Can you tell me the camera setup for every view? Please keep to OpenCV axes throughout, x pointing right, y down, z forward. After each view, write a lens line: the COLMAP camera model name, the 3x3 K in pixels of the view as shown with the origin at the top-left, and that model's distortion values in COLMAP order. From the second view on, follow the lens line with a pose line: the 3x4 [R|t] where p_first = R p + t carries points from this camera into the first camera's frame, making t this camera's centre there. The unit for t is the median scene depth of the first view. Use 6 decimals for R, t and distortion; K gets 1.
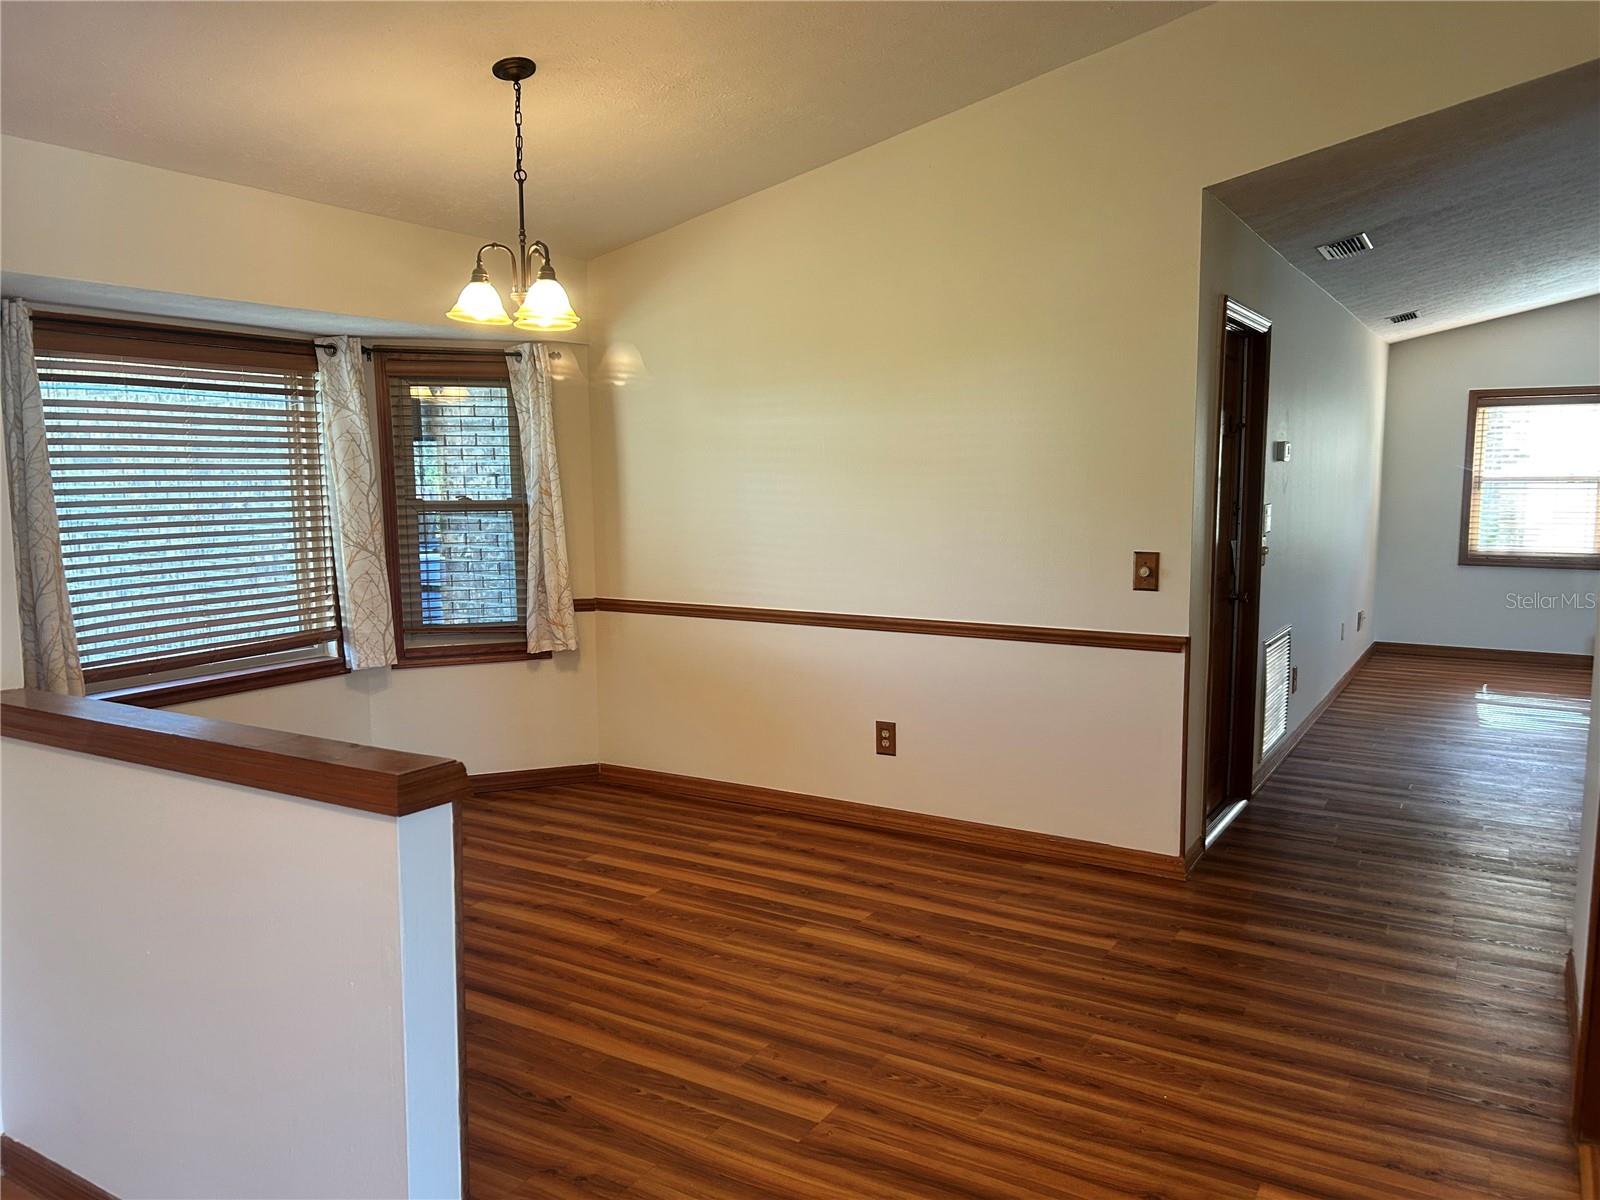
lens RADIAL K [[1200.7, 0, 793.3], [0, 1200.7, 603.2], [0, 0, 1]] dist [0.099902, -0.111614]
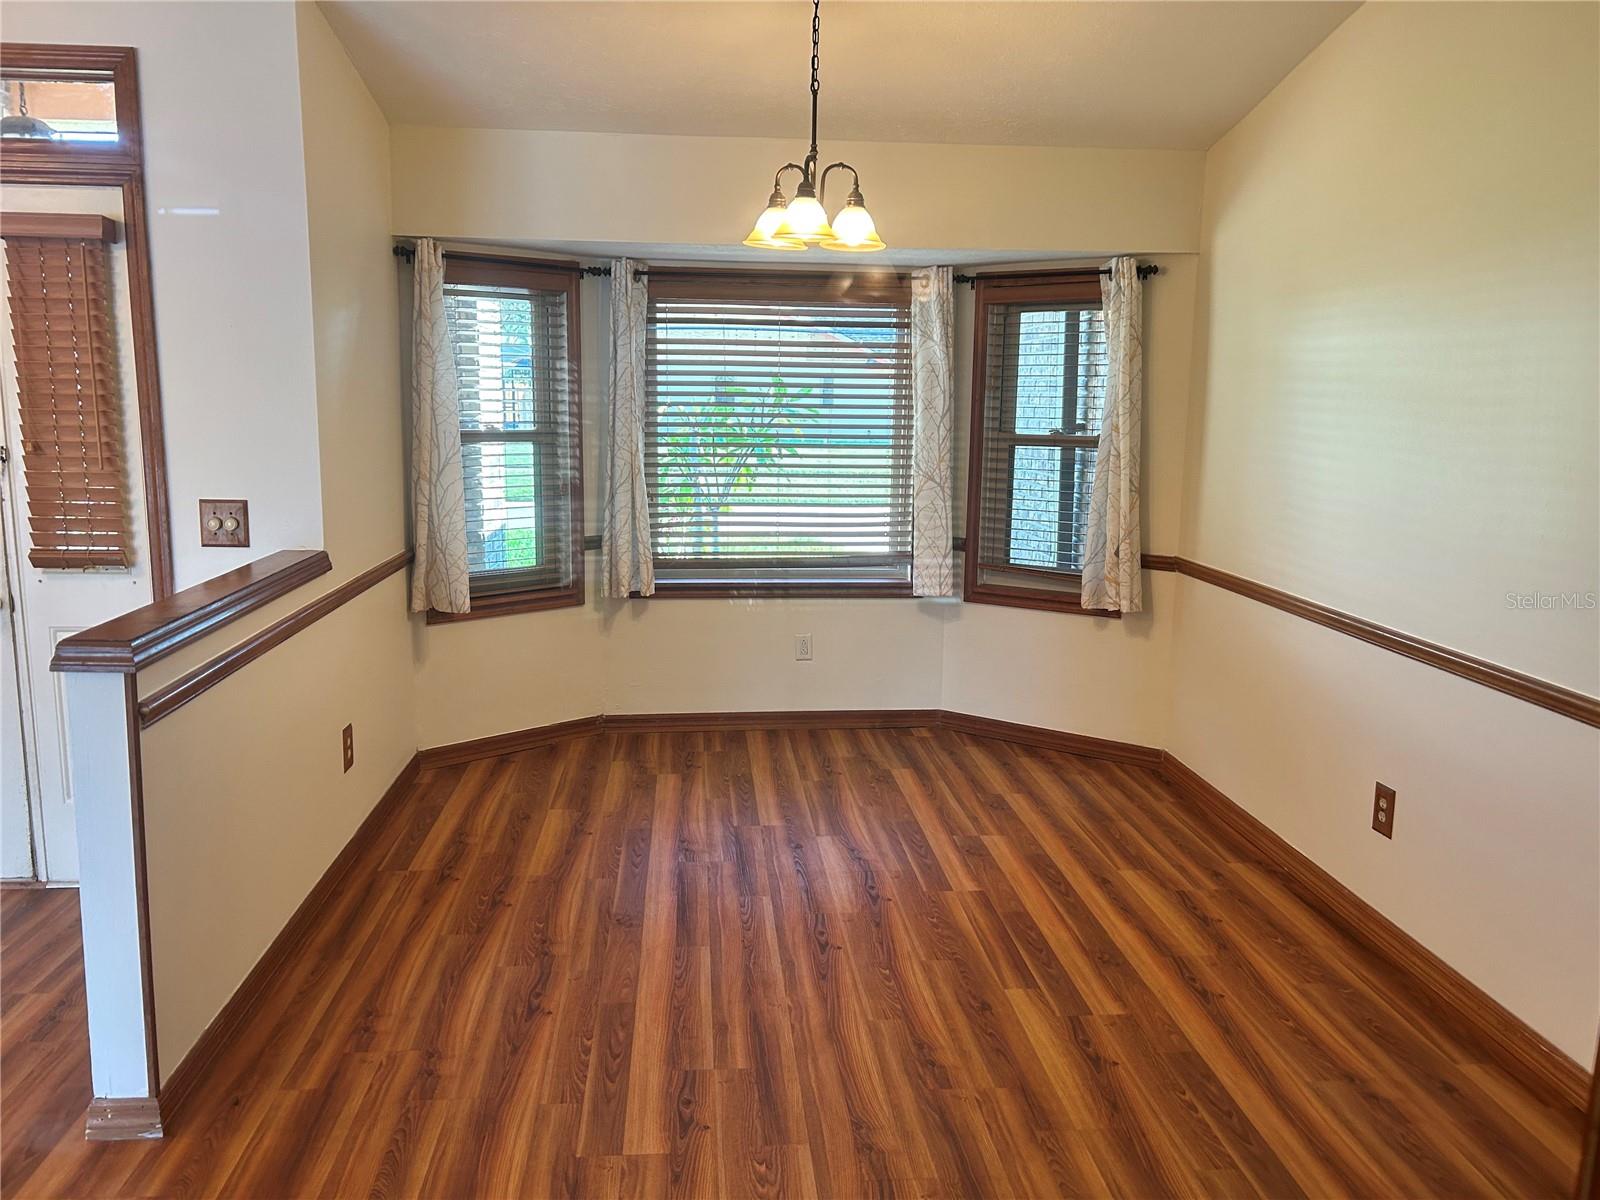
lens RADIAL K [[1215.1, 0, 797.8], [0, 1215.1, 588.5], [0, 0, 1]] dist [0.098618, -0.150653]
pose [[0.586753, 0.145040, -0.796671, 0.451925], [-0.109001, 0.989021, 0.099779, -0.048257], [0.802397, 0.028292, 0.596120, 0.340069]]
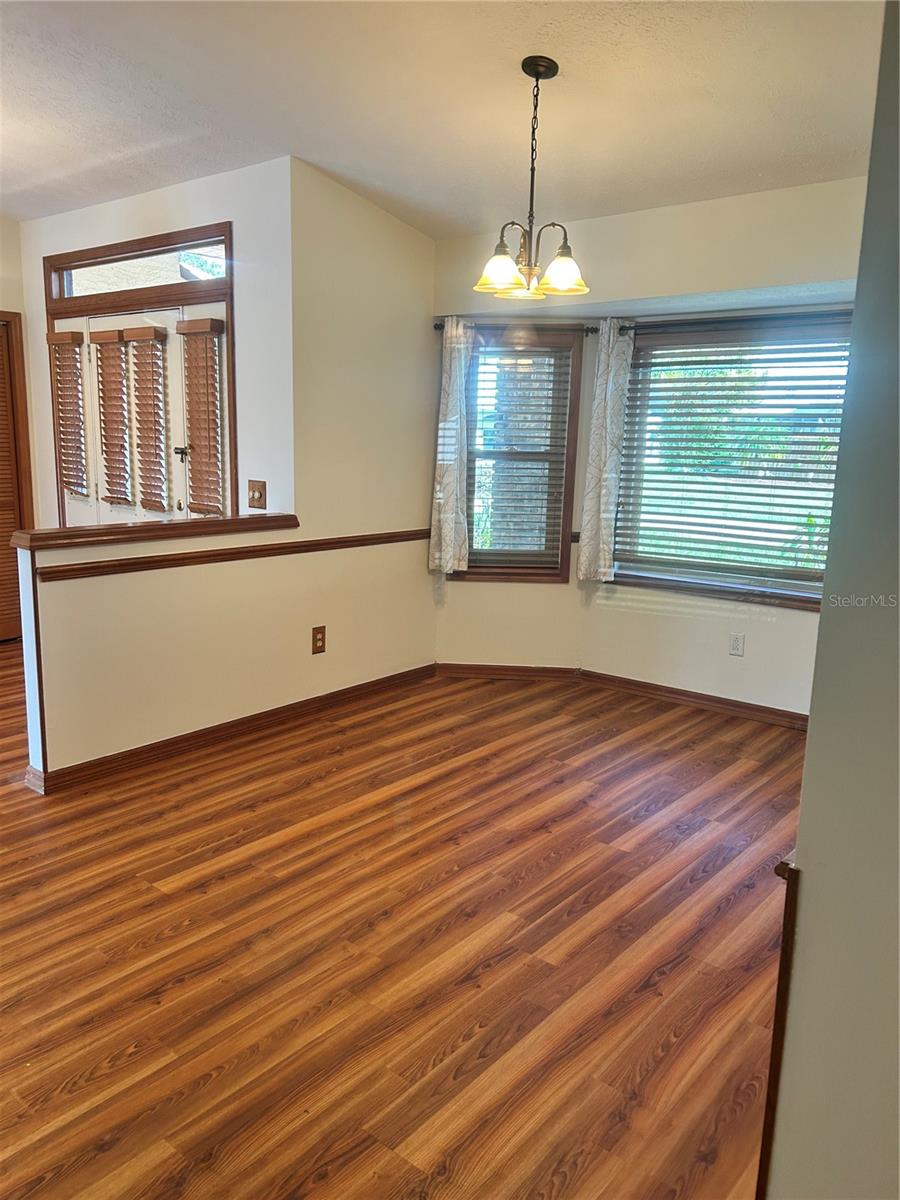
lens RADIAL K [[914.1, 0, 450.0], [0, 914.1, 600.0], [0, 0, 1]] dist [0.058676, -0.067067]
pose [[-0.158475, 0.182497, -0.970351, 0.565180], [-0.132739, 0.969911, 0.204092, -0.090614], [0.978400, 0.161147, -0.129482, 0.861481]]
